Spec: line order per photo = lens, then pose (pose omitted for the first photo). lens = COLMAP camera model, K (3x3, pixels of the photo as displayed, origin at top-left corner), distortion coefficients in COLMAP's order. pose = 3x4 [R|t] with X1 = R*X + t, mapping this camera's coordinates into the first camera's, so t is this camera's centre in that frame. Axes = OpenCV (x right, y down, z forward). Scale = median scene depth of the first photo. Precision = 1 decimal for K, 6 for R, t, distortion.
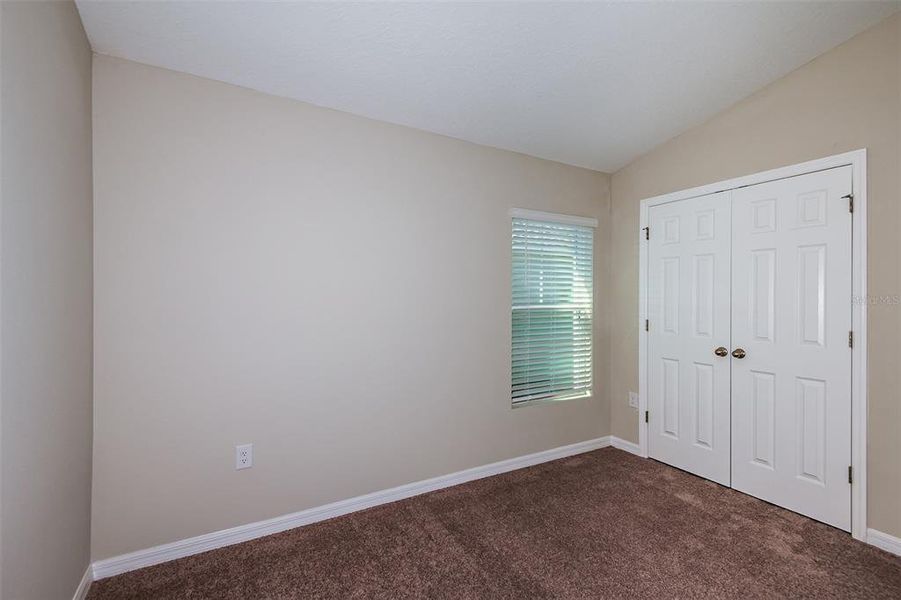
lens RADIAL K [[405.6, 0, 450.5], [0, 405.6, 300.0], [0, 0, 1]] dist [-0.001732, -0.000142]
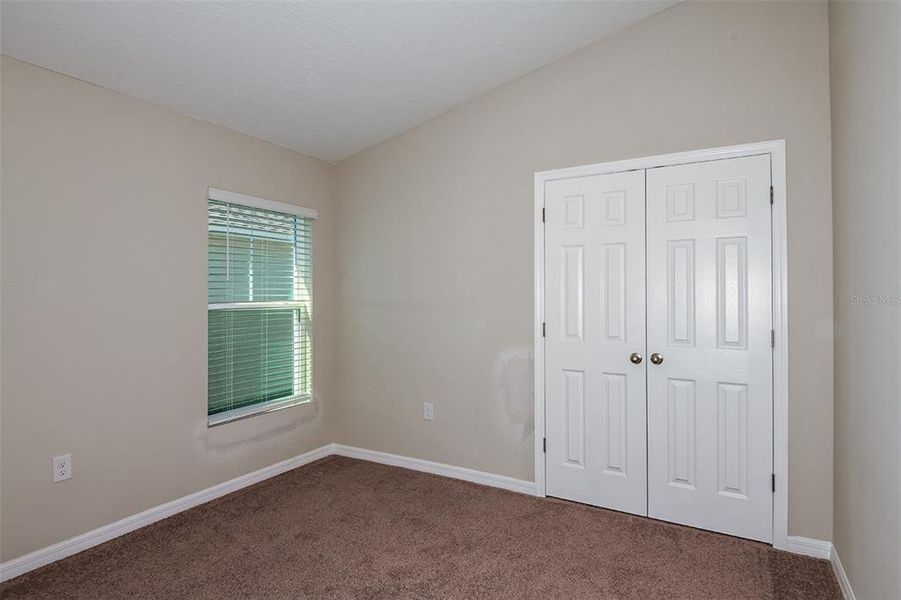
lens RADIAL K [[481.4, 0, 446.7], [0, 481.4, 289.5], [0, 0, 1]] dist [-0.000148, -0.001480]
pose [[0.862223, 0.002057, 0.506525, -0.163830], [0.006407, 0.999867, -0.014966, -0.003701], [-0.506489, 0.016150, 0.862095, 0.287270]]
